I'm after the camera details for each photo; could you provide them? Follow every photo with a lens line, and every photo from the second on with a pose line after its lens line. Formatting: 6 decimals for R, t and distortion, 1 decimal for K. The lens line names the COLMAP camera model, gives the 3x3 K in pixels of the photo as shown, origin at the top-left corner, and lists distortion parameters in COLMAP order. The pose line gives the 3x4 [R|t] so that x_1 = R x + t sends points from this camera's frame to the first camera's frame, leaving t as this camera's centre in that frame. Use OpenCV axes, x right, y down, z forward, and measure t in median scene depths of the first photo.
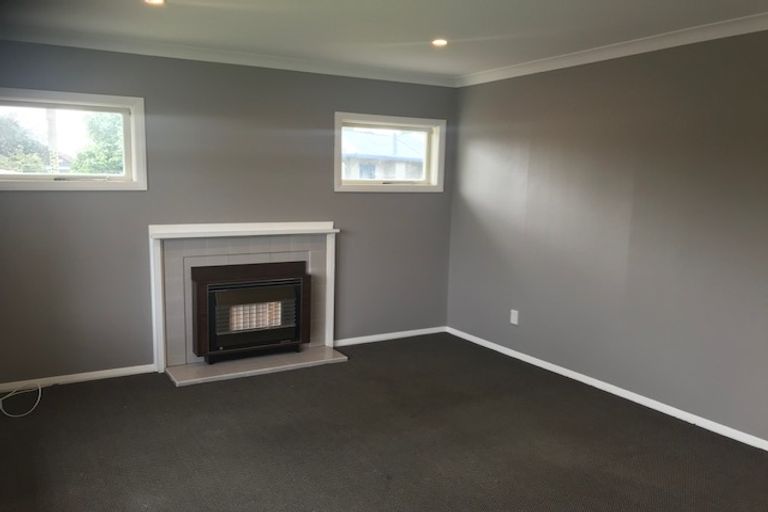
lens RADIAL K [[619.6, 0, 384.0], [0, 619.6, 256.0], [0, 0, 1]] dist [0.010290, 0.004955]
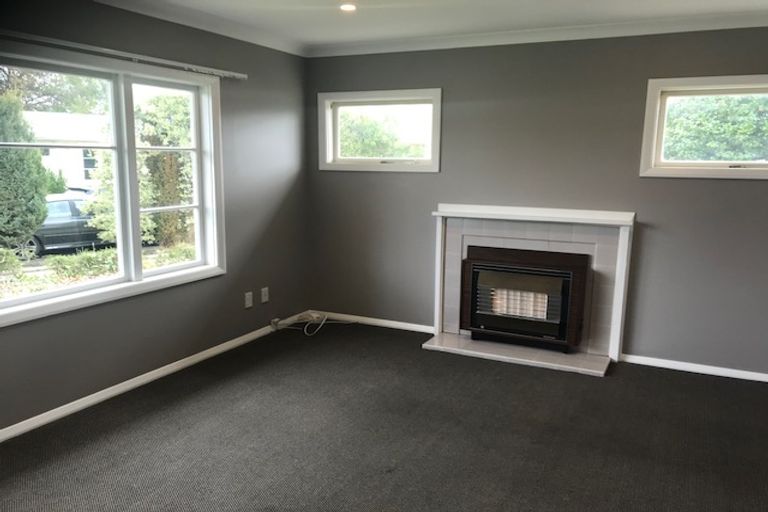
lens RADIAL K [[623.3, 0, 384.0], [0, 623.3, 256.0], [0, 0, 1]] dist [0.011130, -0.005625]
pose [[0.543068, 0.120700, -0.830969, 0.481775], [-0.105499, 0.991581, 0.075081, -0.027617], [0.833035, 0.046893, 0.551229, 0.283548]]
